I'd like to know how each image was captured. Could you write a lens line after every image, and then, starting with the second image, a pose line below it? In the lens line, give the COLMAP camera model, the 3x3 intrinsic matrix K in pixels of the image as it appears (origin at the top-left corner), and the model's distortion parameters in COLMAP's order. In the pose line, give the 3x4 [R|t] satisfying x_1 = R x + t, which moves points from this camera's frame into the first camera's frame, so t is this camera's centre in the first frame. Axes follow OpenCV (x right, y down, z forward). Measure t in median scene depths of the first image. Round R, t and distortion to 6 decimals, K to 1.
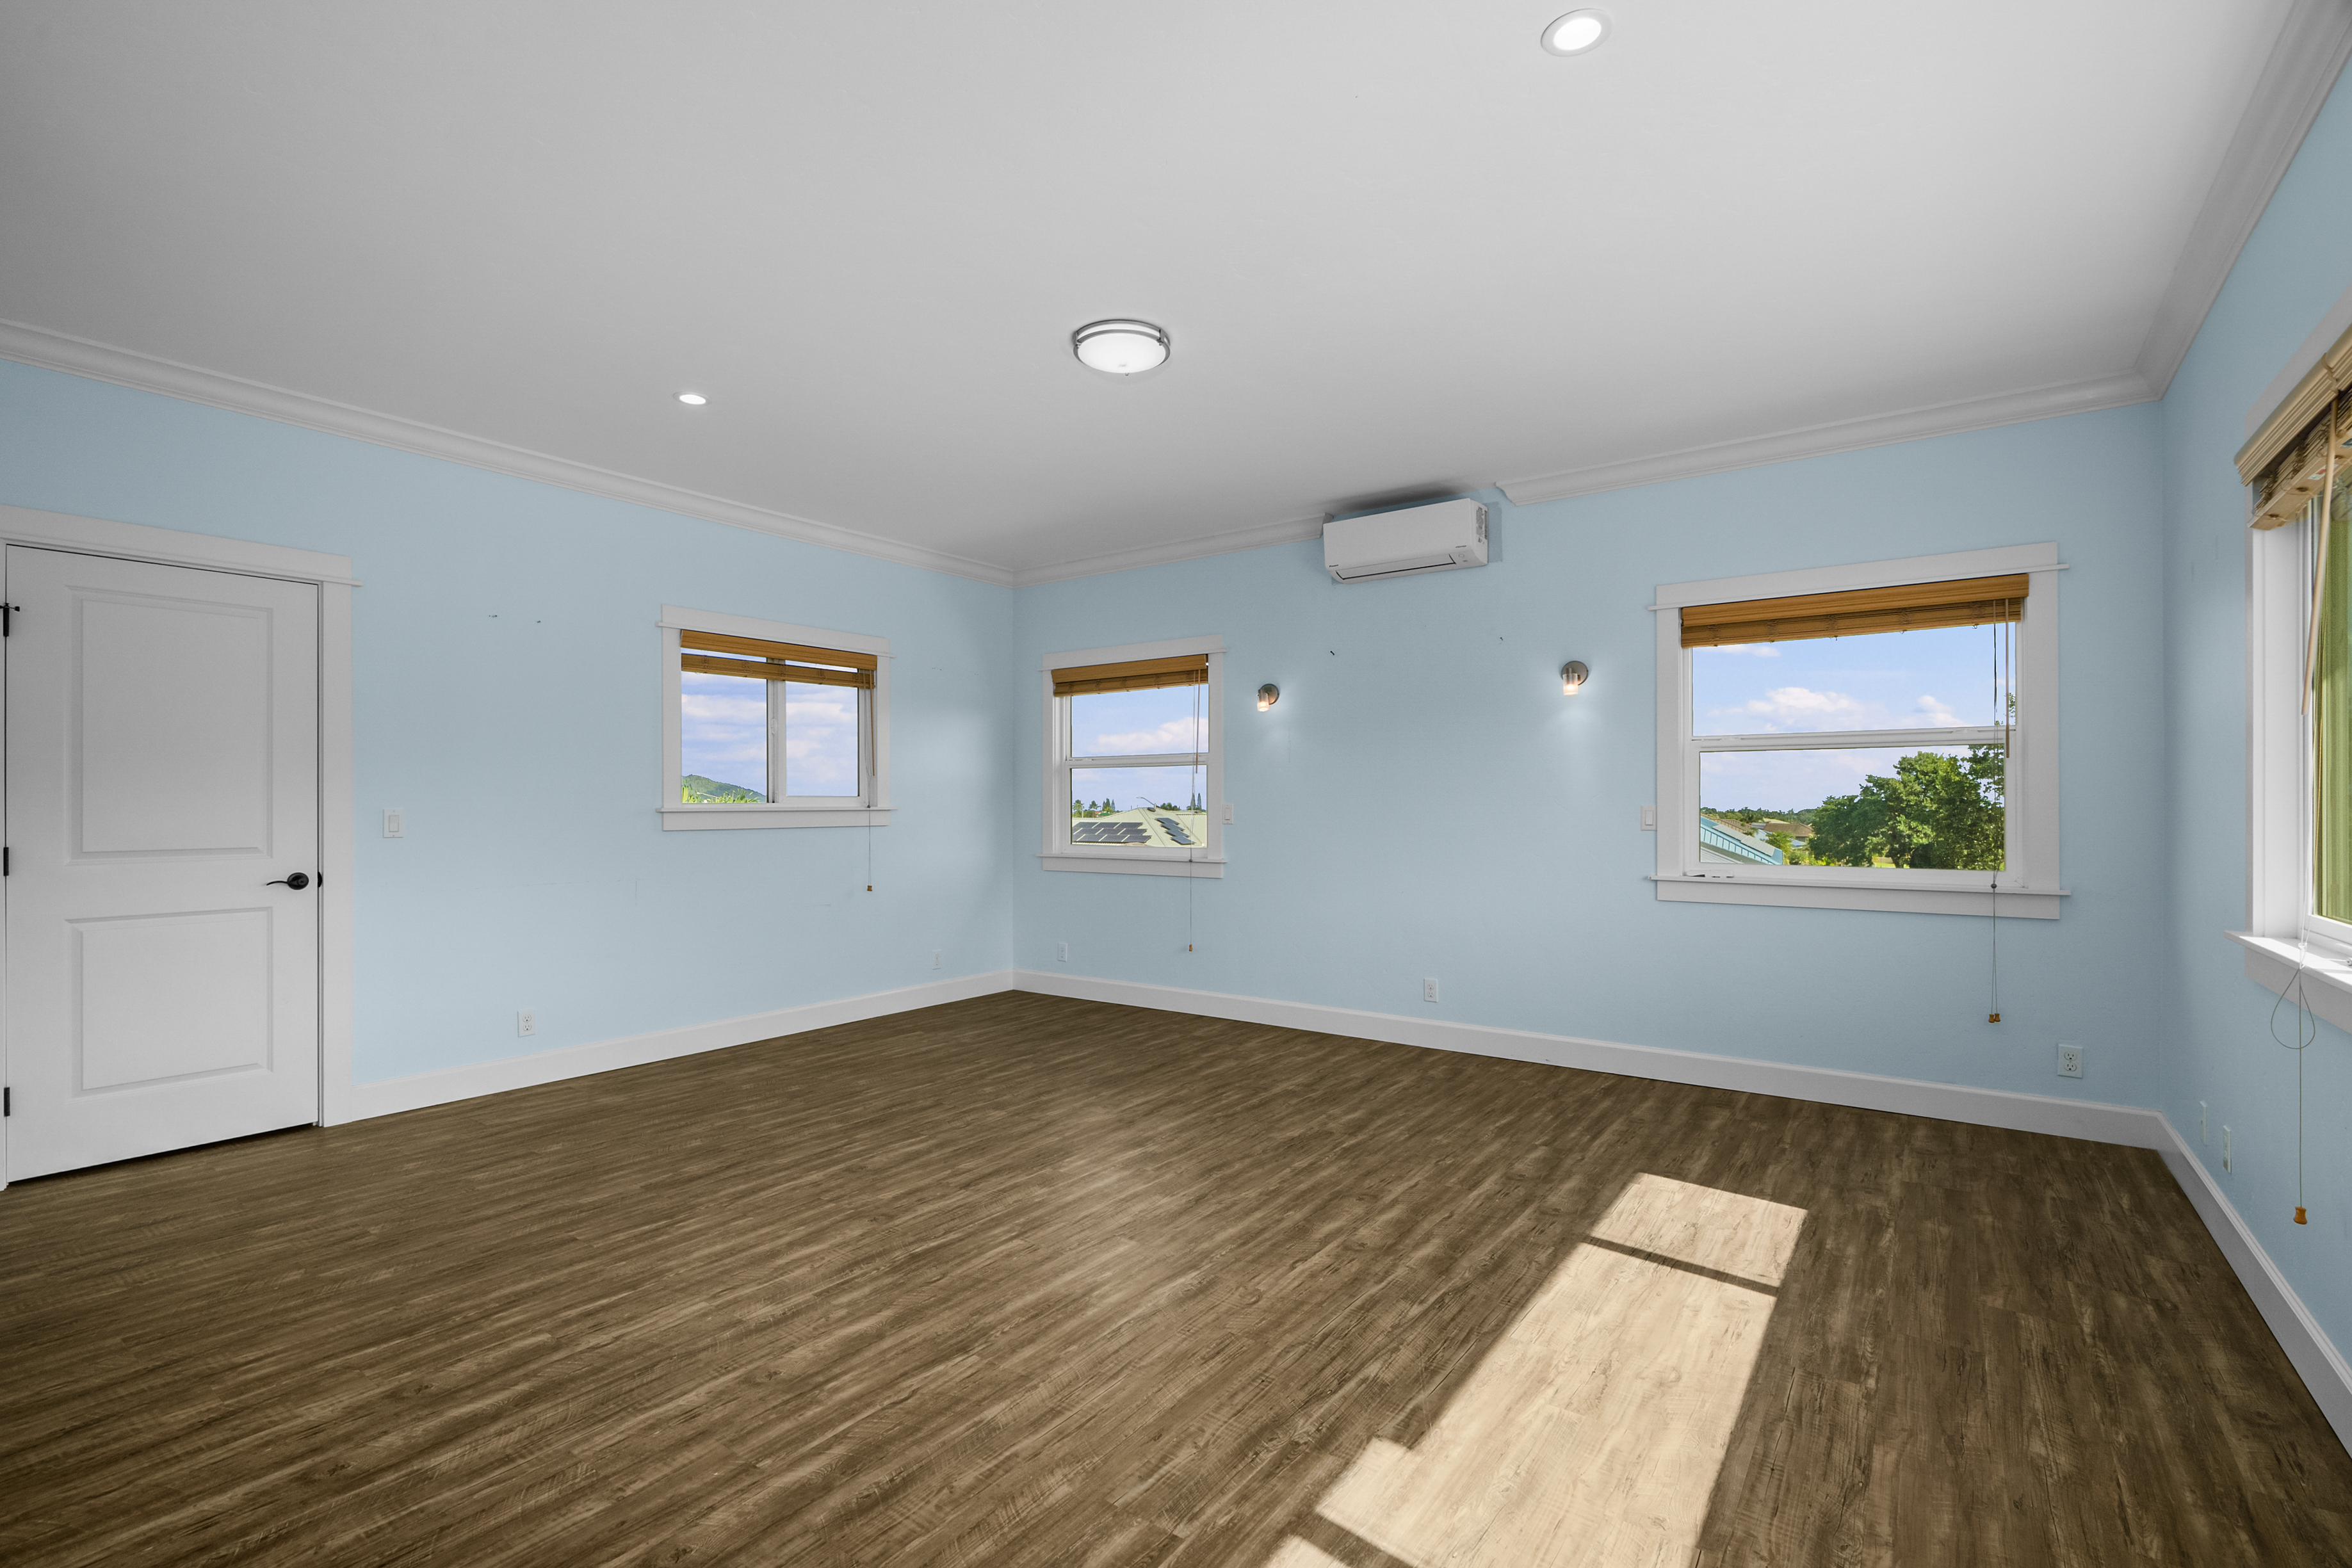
lens RADIAL K [[1082.4, 0, 1173.5], [0, 1082.4, 781.6], [0, 0, 1]] dist [-0.003451, 0.002280]
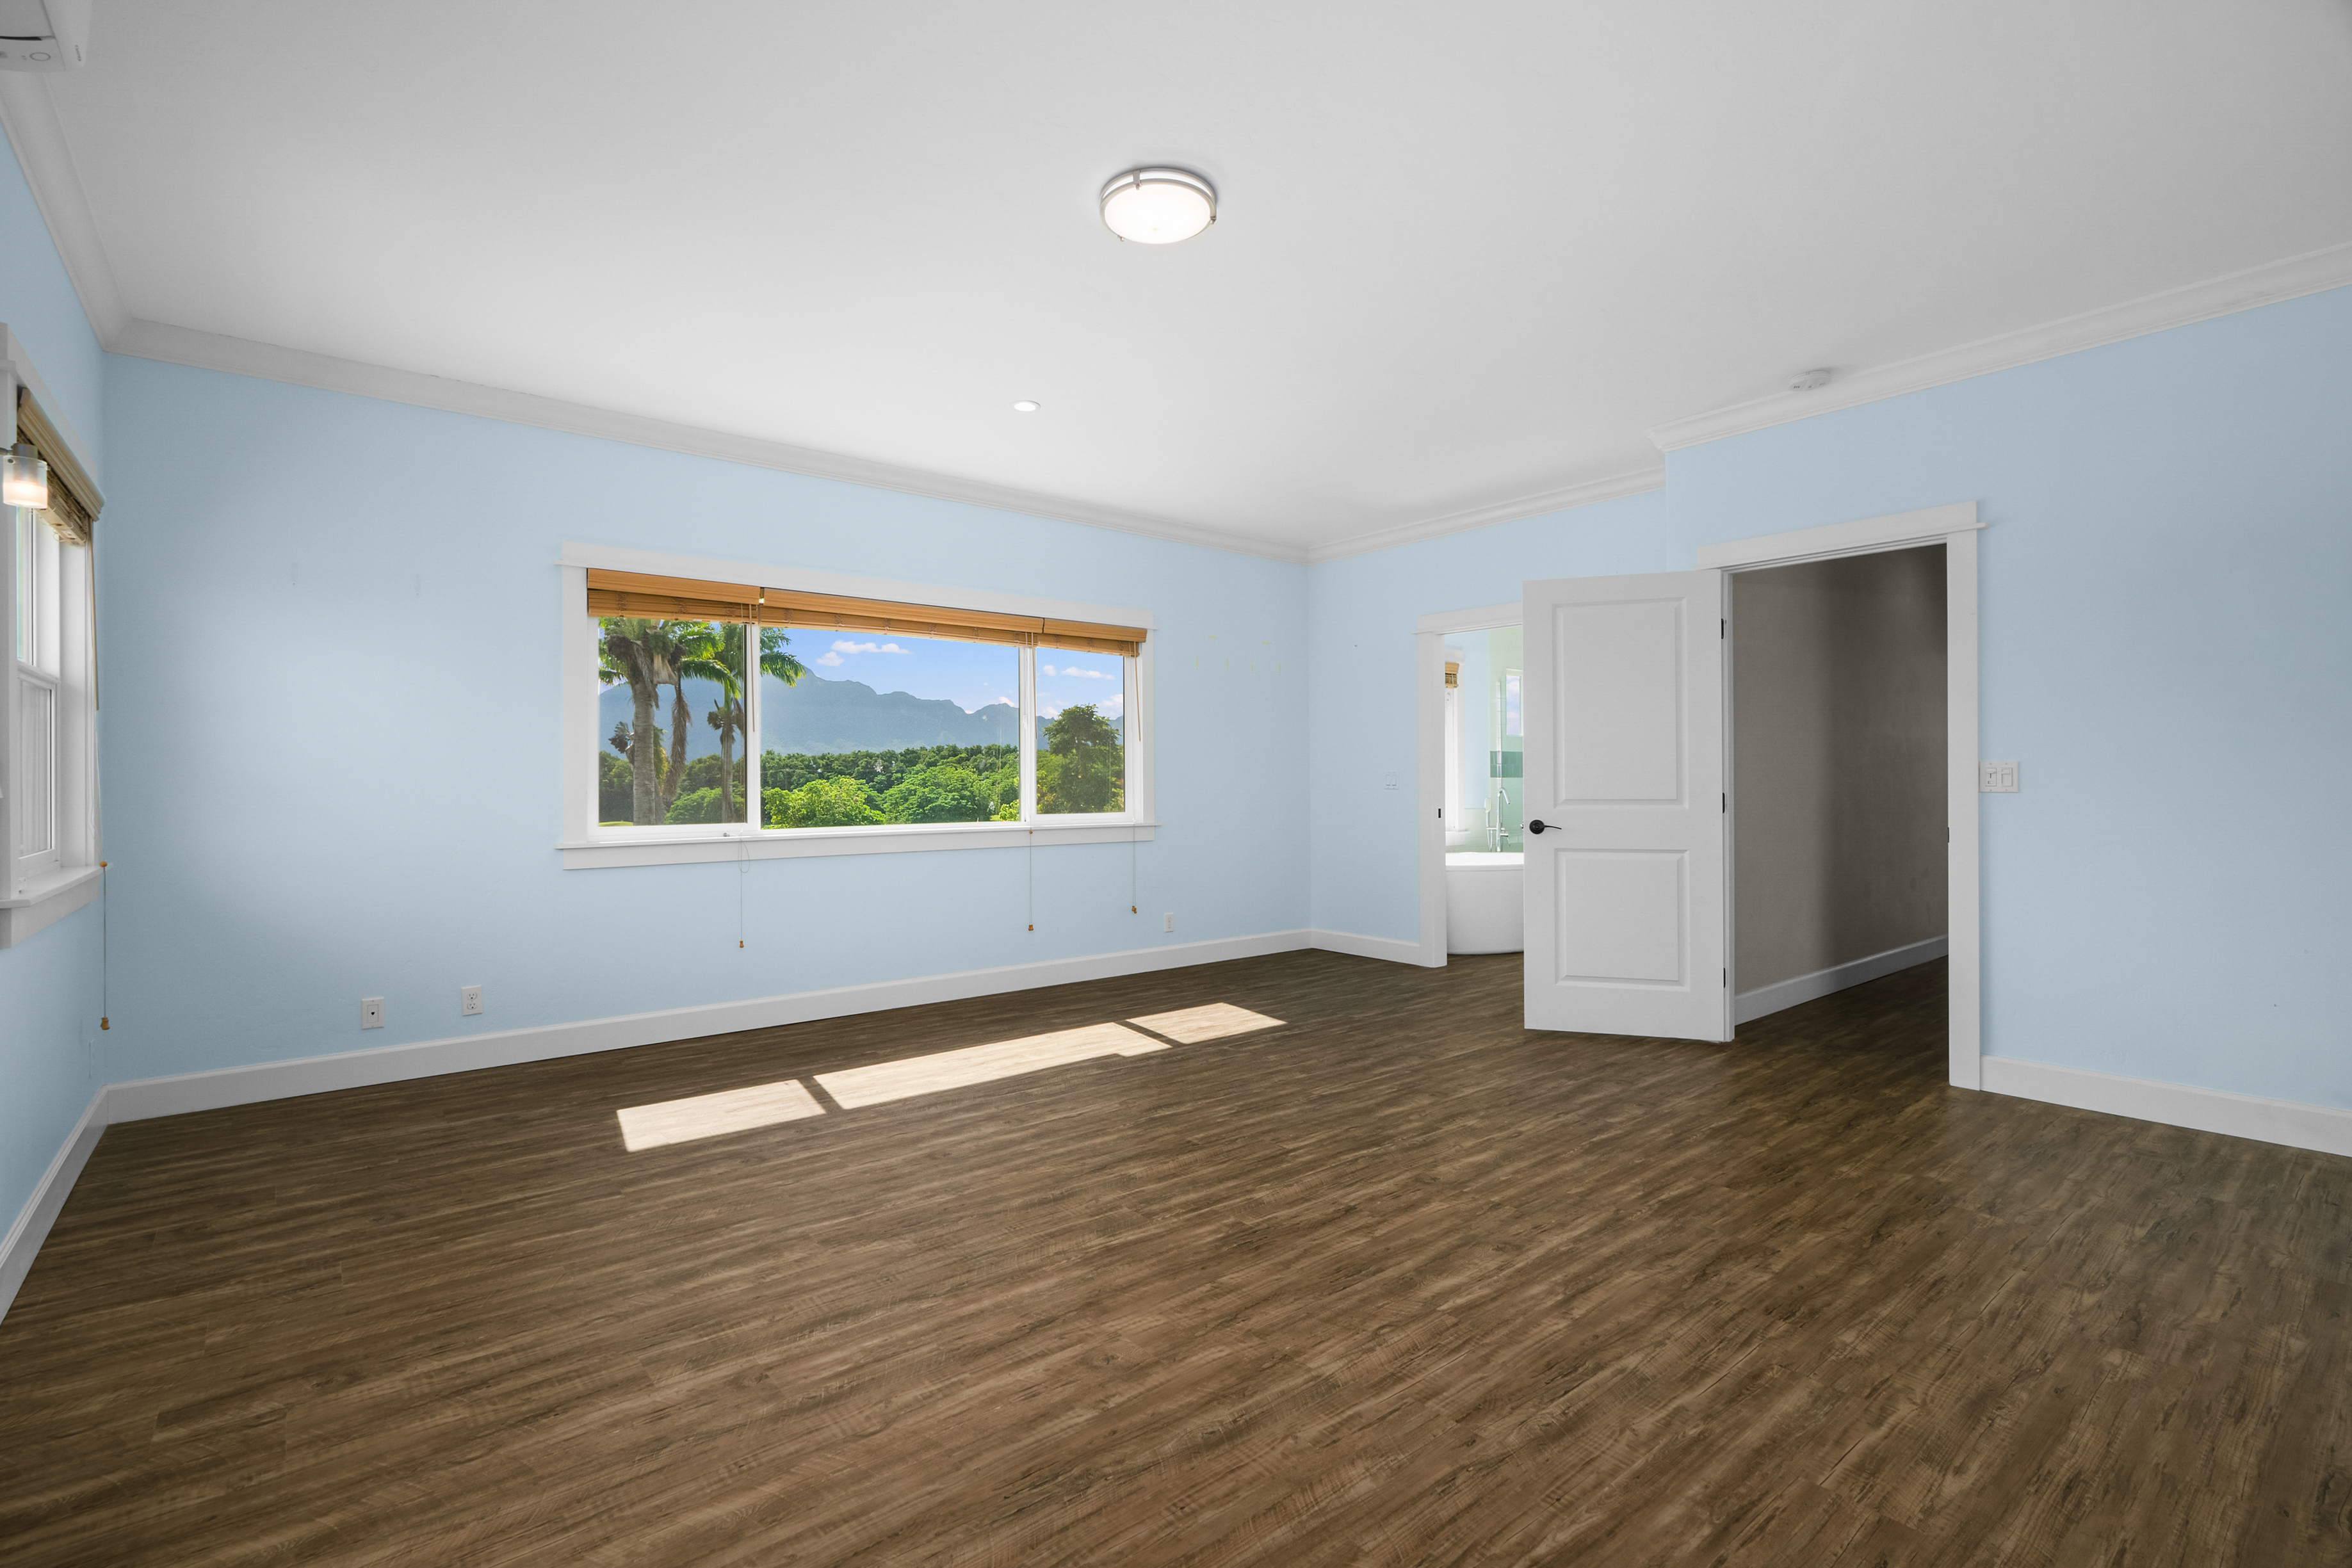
lens RADIAL K [[1082.4, 0, 1180.3], [0, 1082.4, 792.4], [0, 0, 1]] dist [-0.003451, 0.002280]
pose [[-0.969561, 0.002354, 0.244838, -0.293773], [-0.000218, 0.999945, -0.010476, 0.065322], [-0.244850, -0.010211, -0.969507, 2.003118]]
